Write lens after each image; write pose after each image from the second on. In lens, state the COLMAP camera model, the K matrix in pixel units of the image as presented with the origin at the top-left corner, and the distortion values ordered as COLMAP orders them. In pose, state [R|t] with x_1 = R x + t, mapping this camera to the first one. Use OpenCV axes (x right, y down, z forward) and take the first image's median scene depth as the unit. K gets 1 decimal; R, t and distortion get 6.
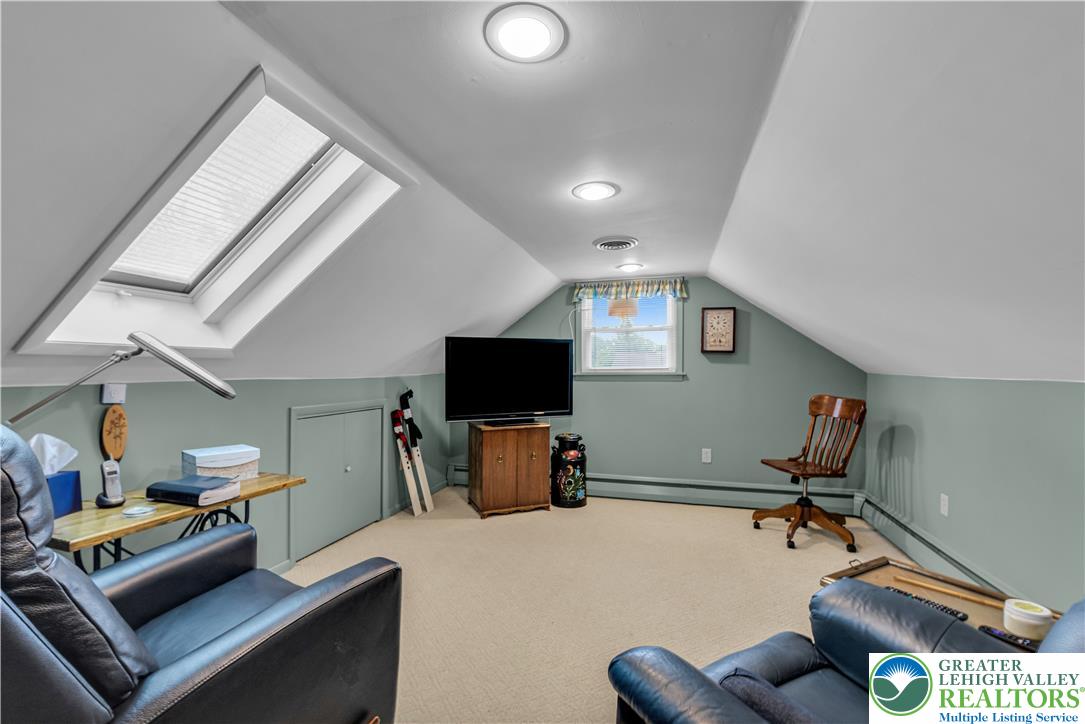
lens RADIAL K [[475.9, 0, 542.5], [0, 475.9, 355.9], [0, 0, 1]] dist [-0.000573, -0.000065]
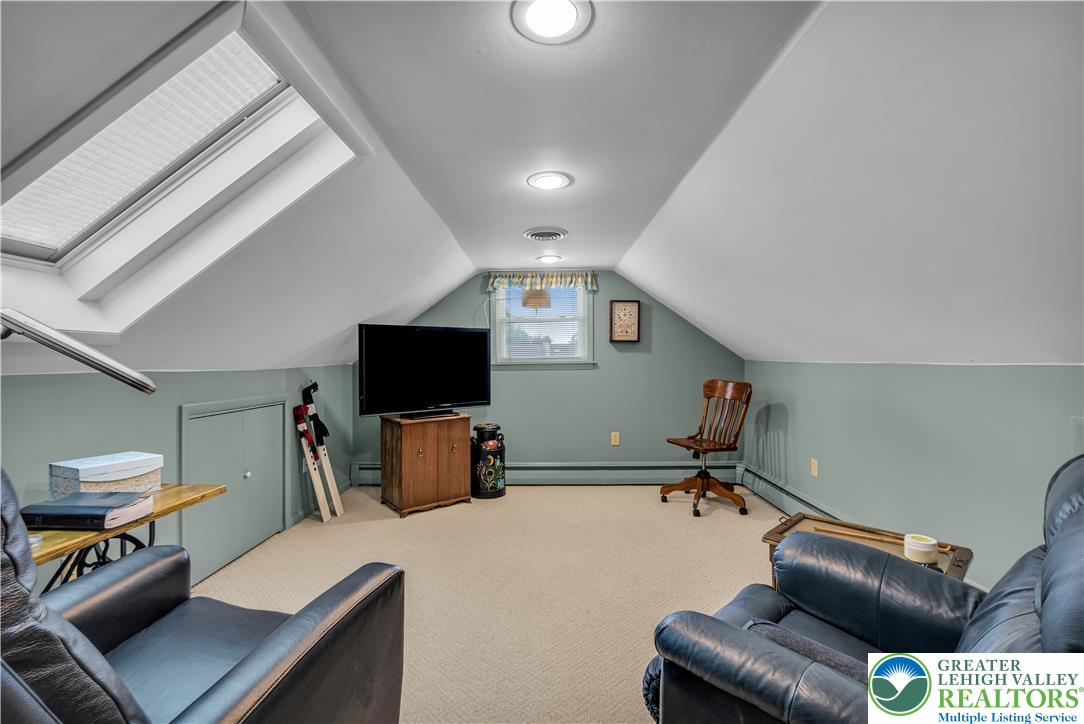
lens RADIAL K [[475.3, 0, 540.2], [0, 475.3, 348.3], [0, 0, 1]] dist [-0.000150, -0.000466]
pose [[0.962359, -0.001085, 0.271778, -0.115635], [0.001137, 0.999999, -0.000035, 0.007144], [-0.271777, 0.000343, 0.962360, 0.019789]]
